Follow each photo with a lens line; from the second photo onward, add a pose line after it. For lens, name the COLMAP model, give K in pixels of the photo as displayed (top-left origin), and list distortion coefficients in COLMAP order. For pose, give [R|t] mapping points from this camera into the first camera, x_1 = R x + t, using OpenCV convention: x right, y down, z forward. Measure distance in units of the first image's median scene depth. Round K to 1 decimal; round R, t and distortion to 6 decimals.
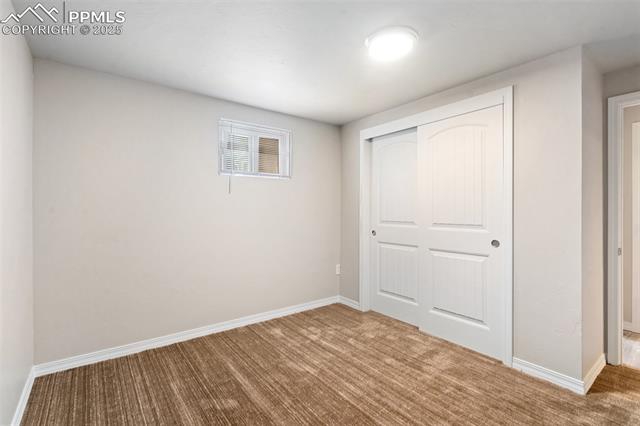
lens RADIAL K [[292.1, 0, 316.0], [0, 292.1, 199.8], [0, 0, 1]] dist [-0.003911, 0.000969]
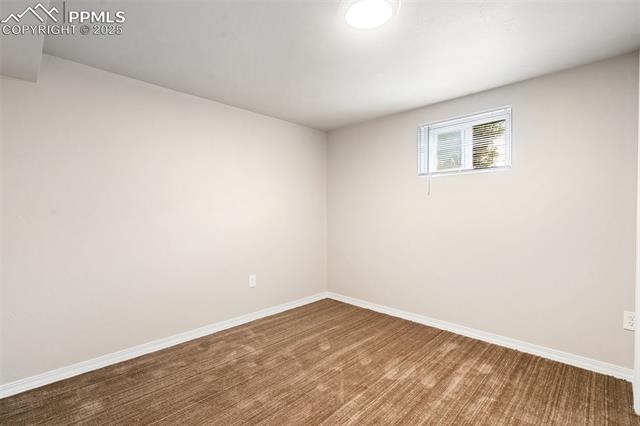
lens RADIAL K [[292.1, 0, 320.6], [0, 292.1, 212.4], [0, 0, 1]] dist [-0.003911, 0.000969]
pose [[0.155401, 0.003452, -0.987845, 0.722110], [0.044051, 0.998975, 0.010420, 0.008166], [0.986869, -0.045135, 0.155090, 0.498414]]
